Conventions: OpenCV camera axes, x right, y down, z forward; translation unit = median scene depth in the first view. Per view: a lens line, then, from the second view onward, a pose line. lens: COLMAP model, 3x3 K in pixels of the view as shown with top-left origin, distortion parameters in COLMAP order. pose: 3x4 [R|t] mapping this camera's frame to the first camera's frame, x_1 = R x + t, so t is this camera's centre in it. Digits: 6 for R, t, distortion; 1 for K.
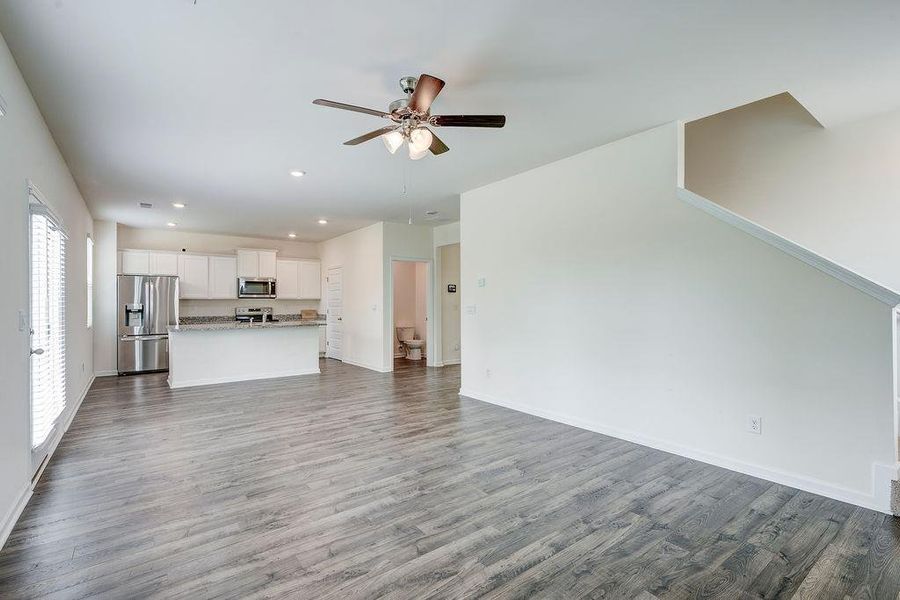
lens RADIAL K [[416.6, 0, 450.1], [0, 416.6, 304.8], [0, 0, 1]] dist [0.000855, 0.000498]
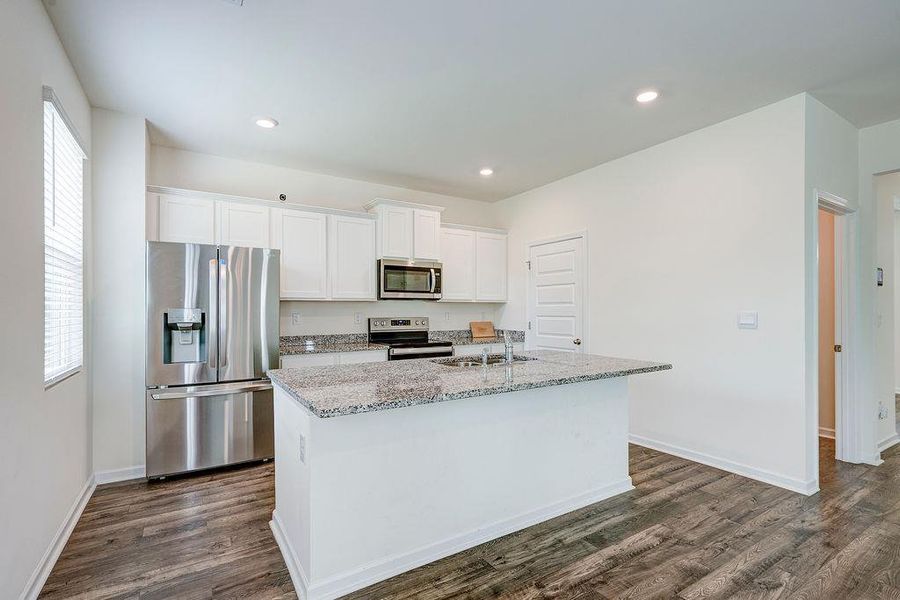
lens RADIAL K [[418.3, 0, 451.0], [0, 418.3, 311.3], [0, 0, 1]] dist [0.000171, 0.000627]
pose [[0.996365, 0.001580, -0.085168, -0.437253], [-0.001825, 0.999994, -0.002802, -0.000182], [0.085163, 0.002947, 0.996363, 0.581771]]
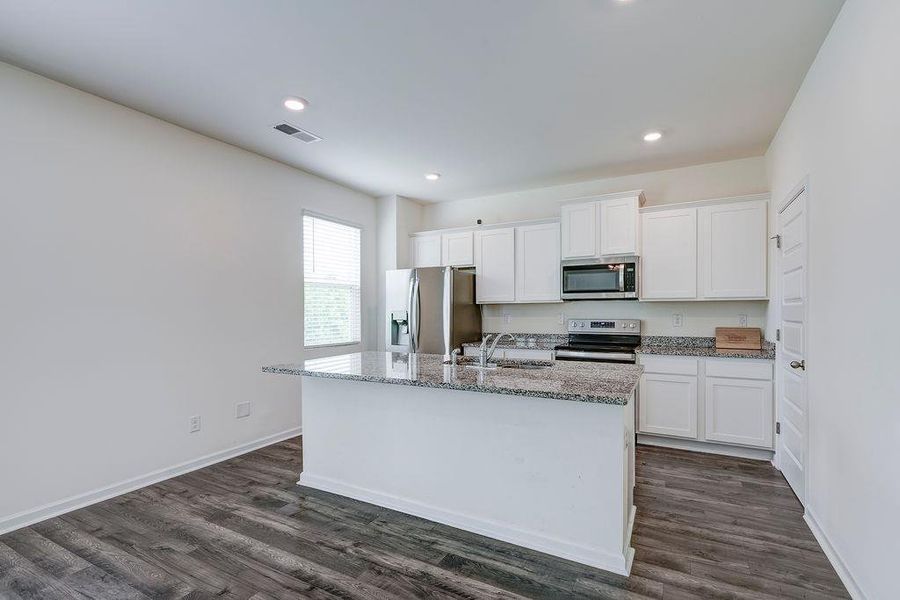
lens RADIAL K [[422.1, 0, 453.6], [0, 422.1, 310.8], [0, 0, 1]] dist [0.001909, 0.000462]
pose [[0.410494, 0.001670, -0.911862, -0.107585], [-0.002934, 0.999996, 0.000510, -0.003984], [0.911859, 0.002466, 0.410497, 0.771920]]
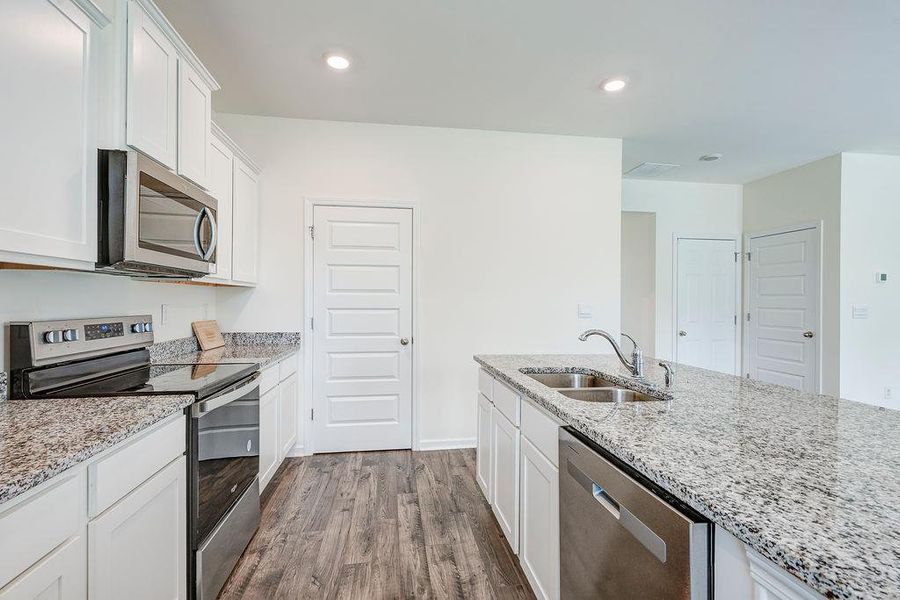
lens RADIAL K [[416.6, 0, 450.1], [0, 416.6, 304.8], [0, 0, 1]] dist [0.000855, 0.000498]
pose [[0.481362, 0.000062, 0.876522, -0.684720], [0.002040, 0.999997, -0.001191, 0.001269], [-0.876520, 0.002361, 0.481360, 0.917826]]
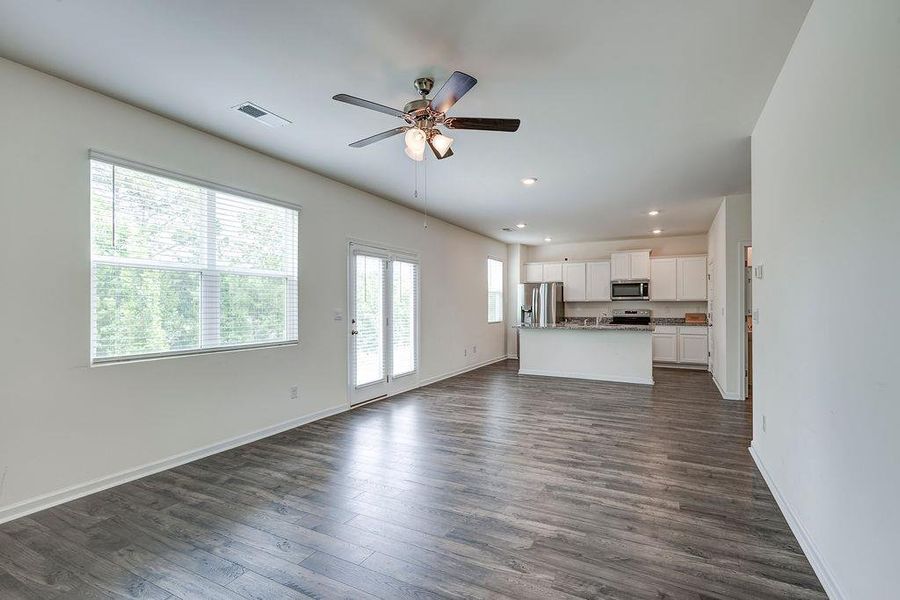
lens RADIAL K [[416.6, 0, 450.1], [0, 416.6, 304.8], [0, 0, 1]] dist [0.000855, 0.000498]
pose [[0.424753, 0.002760, -0.905305, 0.298274], [-0.005544, 0.999985, 0.000447, -0.003554], [0.905292, 0.004829, 0.424762, 0.228915]]
